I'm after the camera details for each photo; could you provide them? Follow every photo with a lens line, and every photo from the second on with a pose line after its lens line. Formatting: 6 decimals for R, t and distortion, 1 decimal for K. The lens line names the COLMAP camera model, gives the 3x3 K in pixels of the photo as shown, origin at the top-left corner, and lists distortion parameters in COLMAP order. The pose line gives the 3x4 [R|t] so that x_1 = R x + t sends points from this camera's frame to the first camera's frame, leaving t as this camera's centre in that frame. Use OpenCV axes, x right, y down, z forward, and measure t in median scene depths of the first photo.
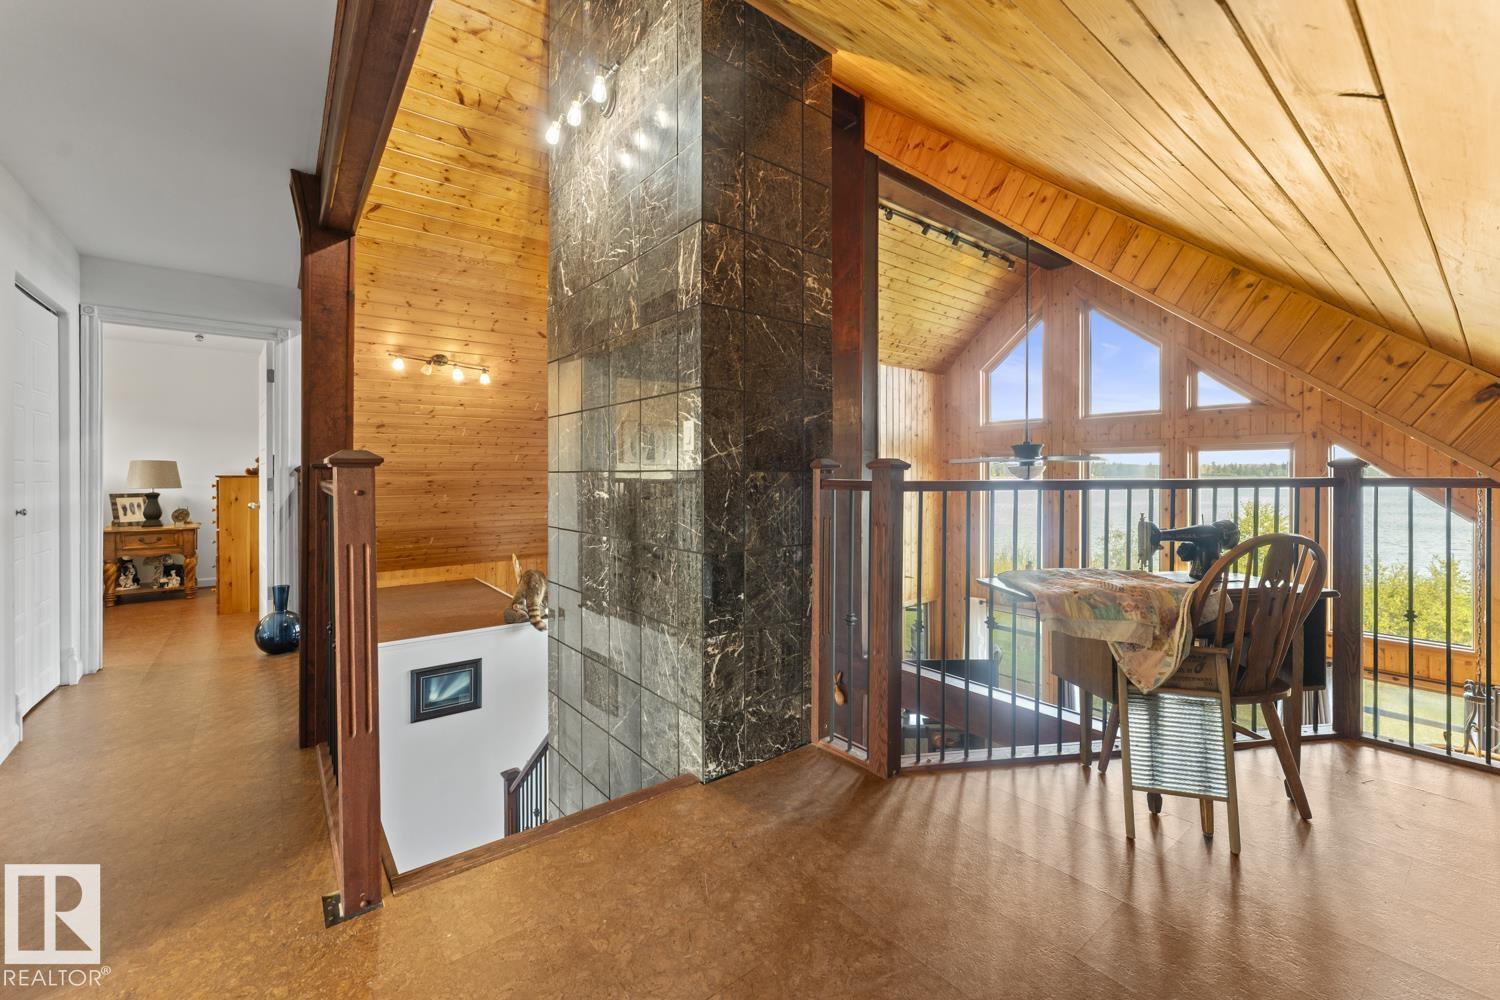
lens RADIAL K [[610.9, 0, 751.8], [0, 610.9, 473.2], [0, 0, 1]] dist [0.001082, 0.000056]
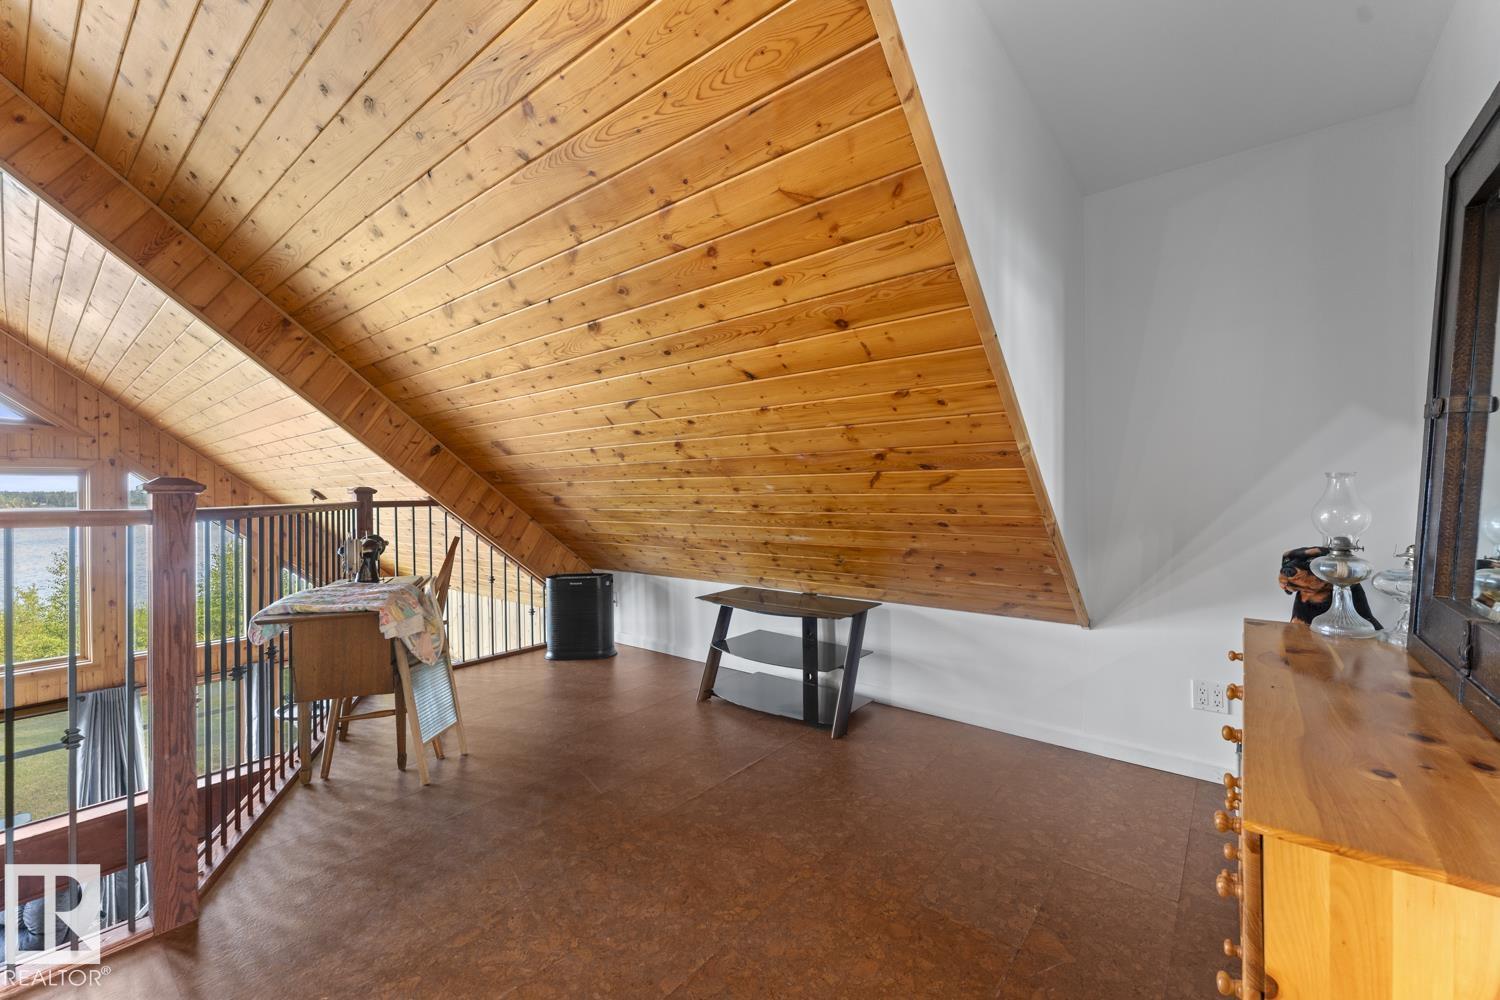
lens RADIAL K [[598.7, 0, 750.0], [0, 598.7, 500.0], [0, 0, 1]] dist [0.000266, 0.000093]
pose [[-0.163030, -0.004353, 0.986612, -0.196861], [0.007370, 0.999957, 0.005629, 0.000142], [-0.986594, 0.008189, -0.162991, 0.149581]]
